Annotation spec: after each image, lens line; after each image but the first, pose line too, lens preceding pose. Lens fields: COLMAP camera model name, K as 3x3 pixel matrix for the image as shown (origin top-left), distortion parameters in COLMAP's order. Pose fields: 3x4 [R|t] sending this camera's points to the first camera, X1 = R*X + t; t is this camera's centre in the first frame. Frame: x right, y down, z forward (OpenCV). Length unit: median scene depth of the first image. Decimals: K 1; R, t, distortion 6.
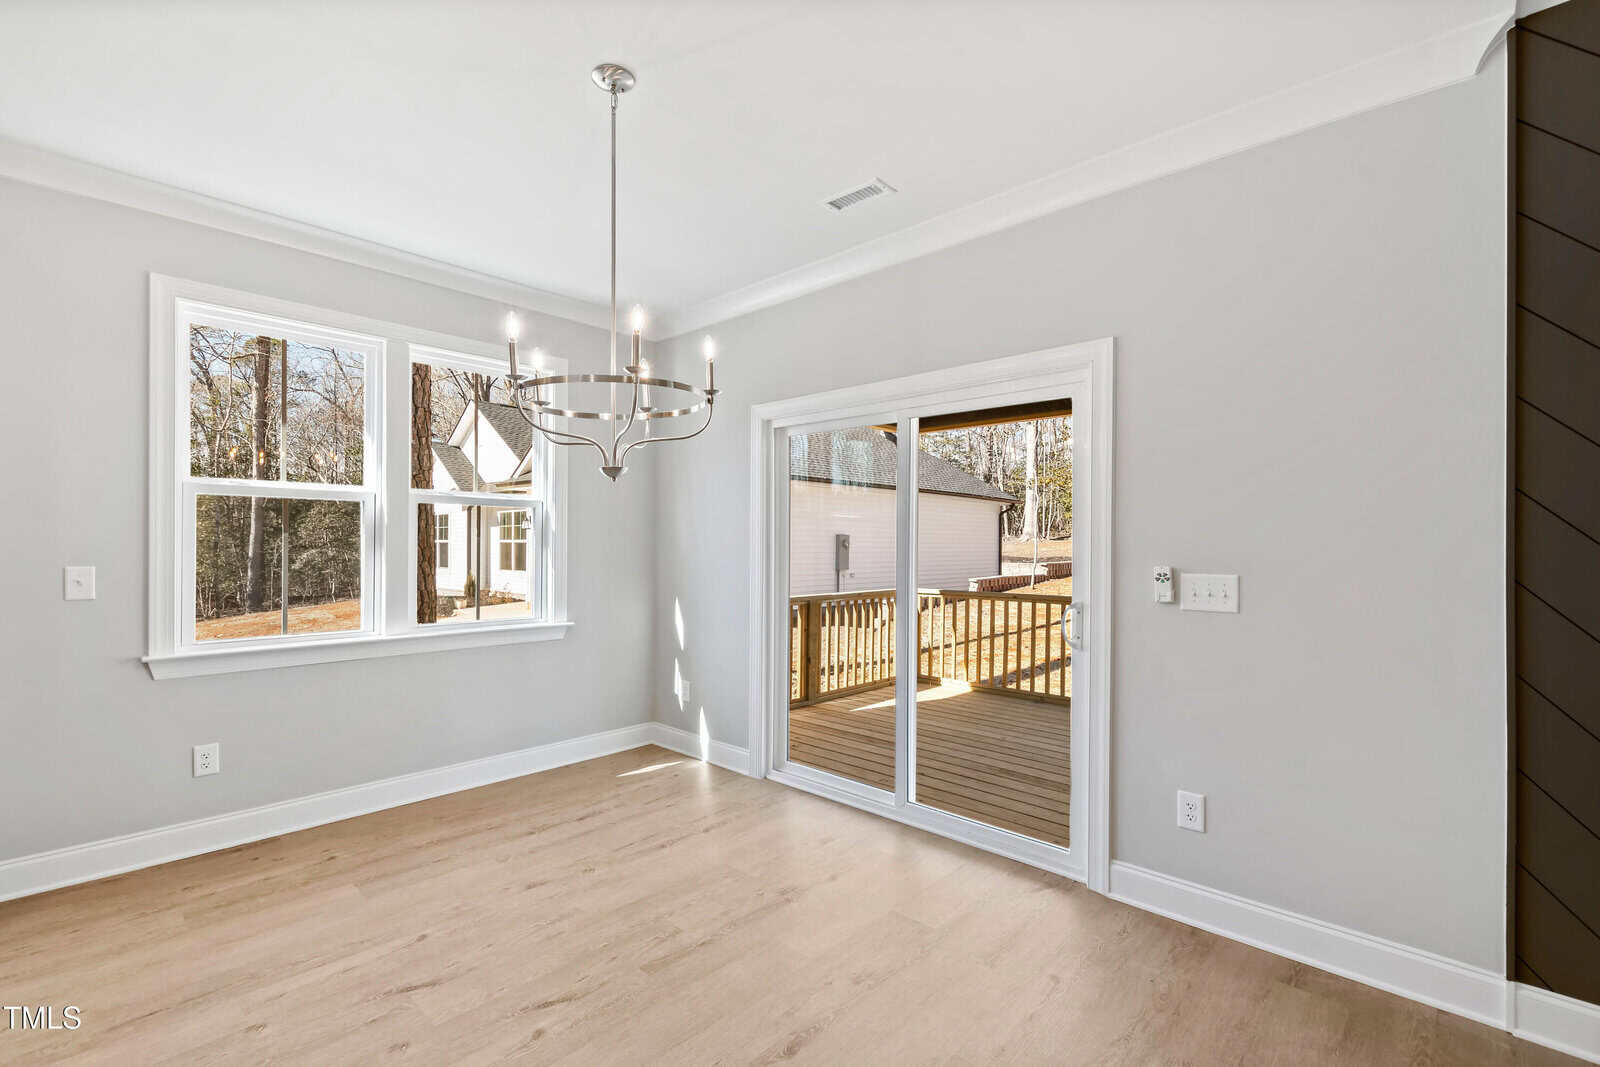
lens RADIAL K [[699.5, 0, 800.1], [0, 699.5, 547.5], [0, 0, 1]] dist [0.006214, -0.002502]
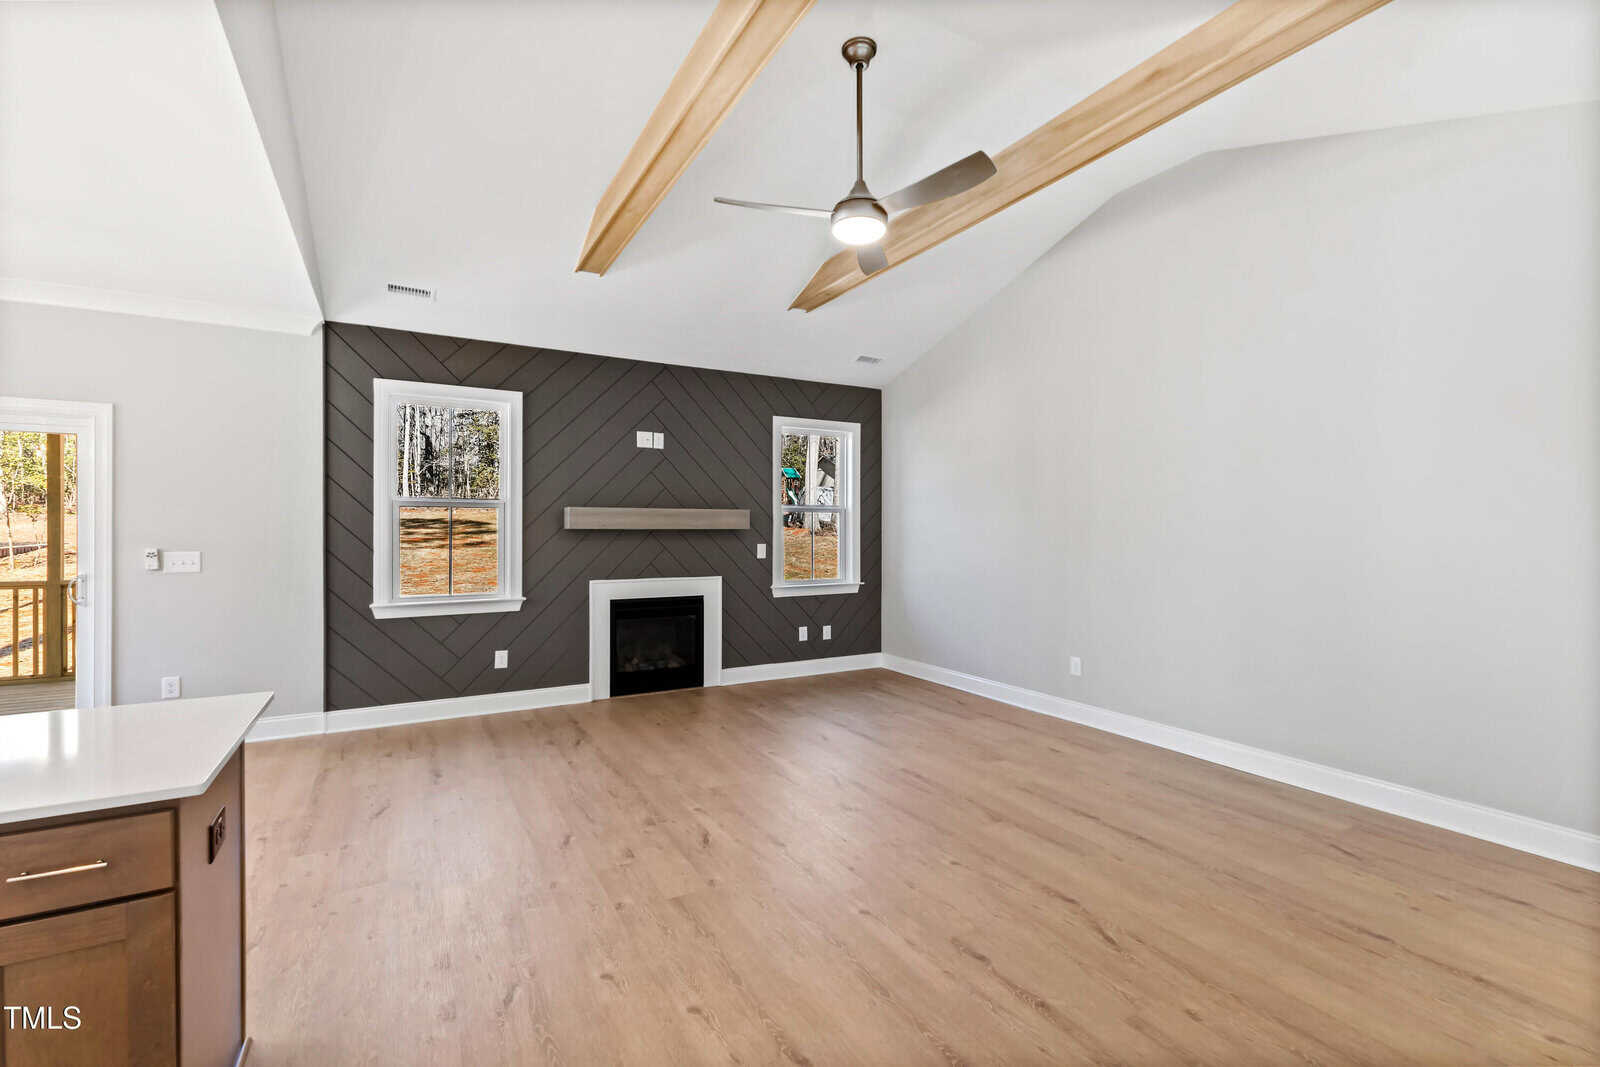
lens RADIAL K [[680.8, 0, 793.3], [0, 680.8, 527.0], [0, 0, 1]] dist [0.002921, -0.000203]
pose [[0.299490, -0.000450, 0.954099, -0.488163], [0.002081, 0.999998, -0.000182, -0.017763], [-0.954097, 0.002040, 0.299491, -0.804509]]
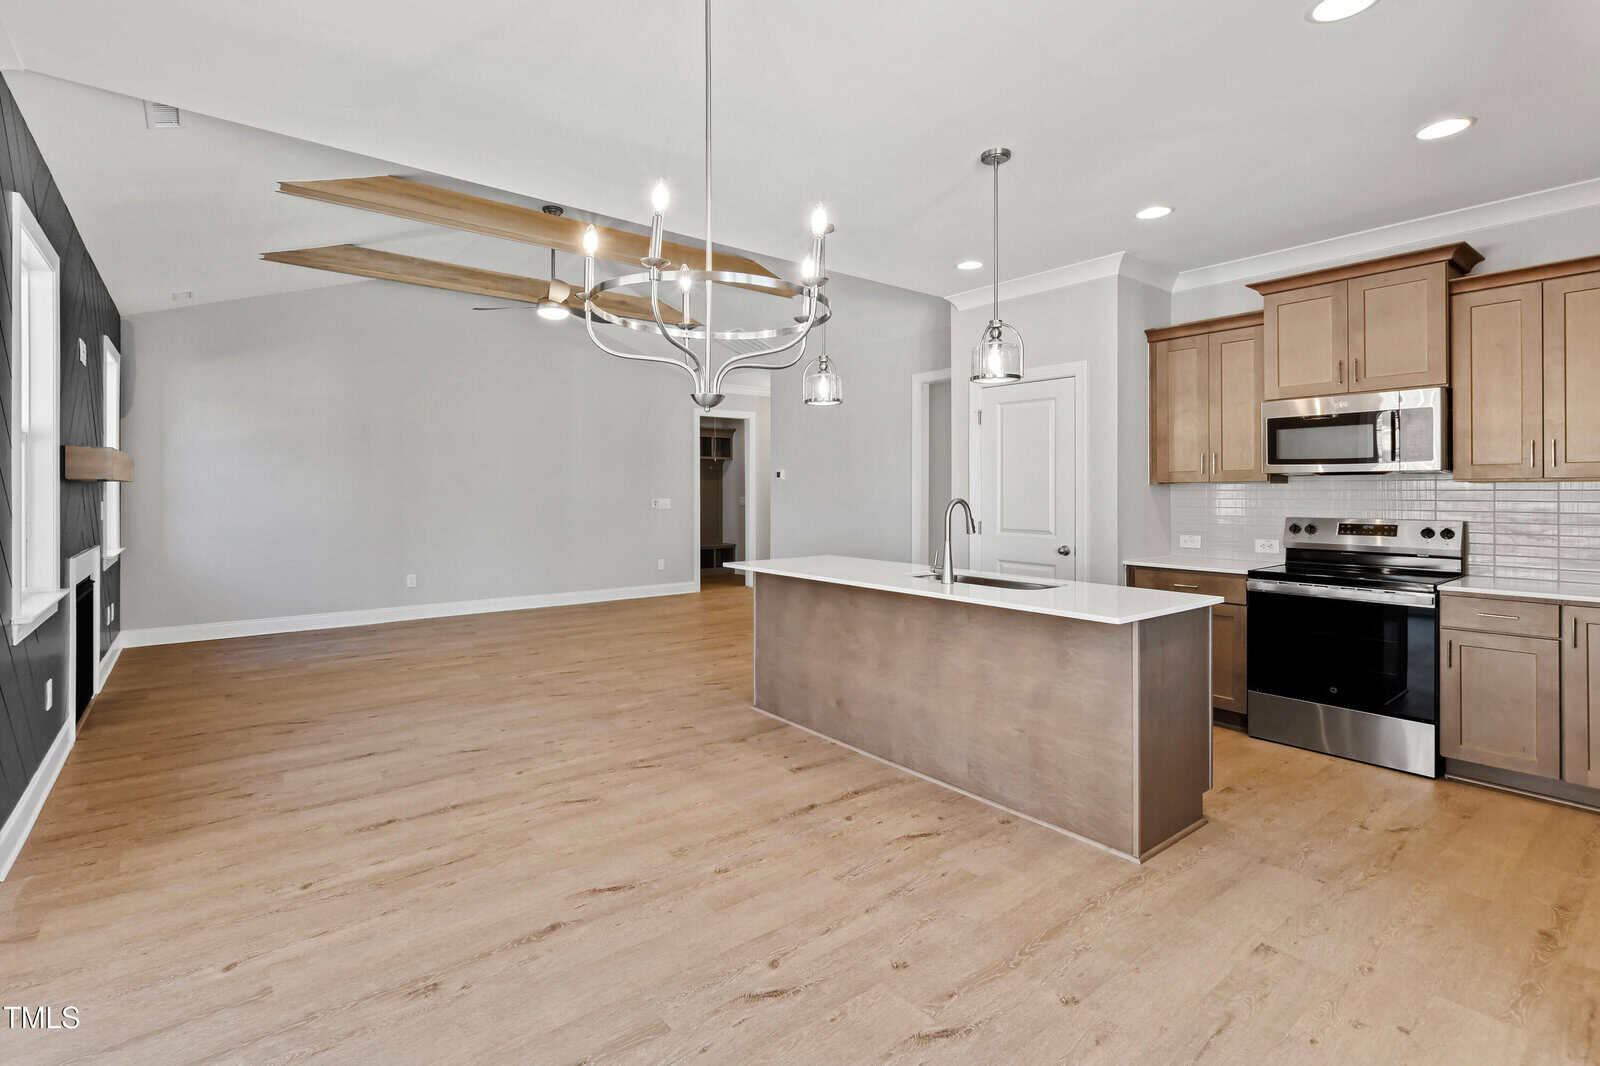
lens RADIAL K [[717.8, 0, 776.3], [0, 717.8, 491.7], [0, 0, 1]] dist [-0.002500, -0.000842]
pose [[-0.988667, -0.003820, 0.150077, -0.335023], [-0.003149, 0.999984, 0.004705, -0.006034], [-0.150092, 0.004179, -0.988663, 1.283961]]
